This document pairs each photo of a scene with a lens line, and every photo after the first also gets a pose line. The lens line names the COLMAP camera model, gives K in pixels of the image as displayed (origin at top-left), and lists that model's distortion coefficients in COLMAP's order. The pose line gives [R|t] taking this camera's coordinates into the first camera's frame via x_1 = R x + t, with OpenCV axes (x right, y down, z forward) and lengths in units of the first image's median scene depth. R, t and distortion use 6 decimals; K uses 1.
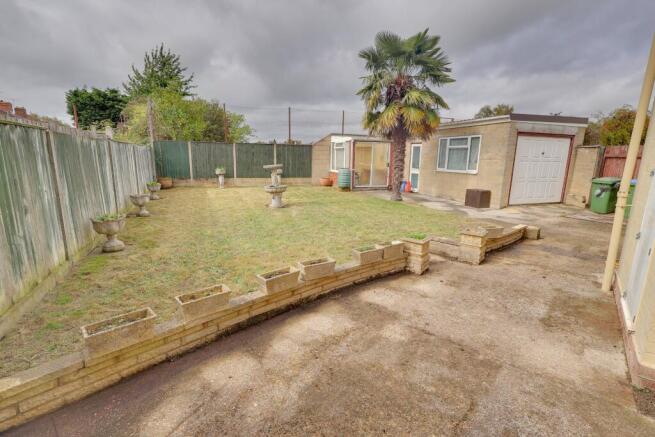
lens RADIAL K [[304.7, 0, 327.5], [0, 304.7, 218.5], [0, 0, 1]] dist [0.000699, 0.000146]
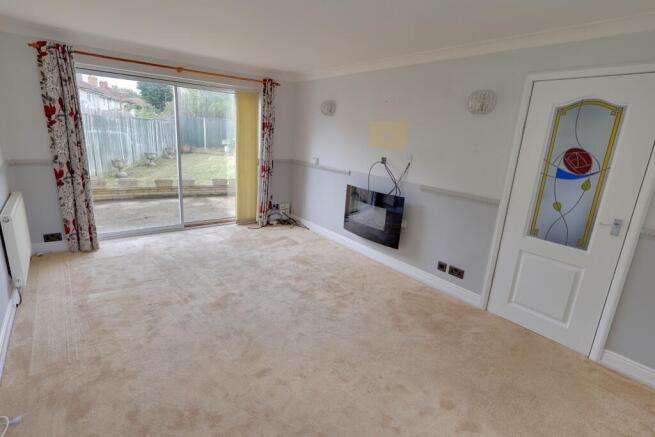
lens RADIAL K [[322.2, 0, 327.1], [0, 322.2, 216.9], [0, 0, 1]] dist [-0.001289, -0.000108]
pose [[0.980098, 0.093947, -0.174876, 0.609153], [-0.085550, 0.994816, 0.054968, 0.085138], [0.179133, -0.038914, 0.983055, -0.497769]]
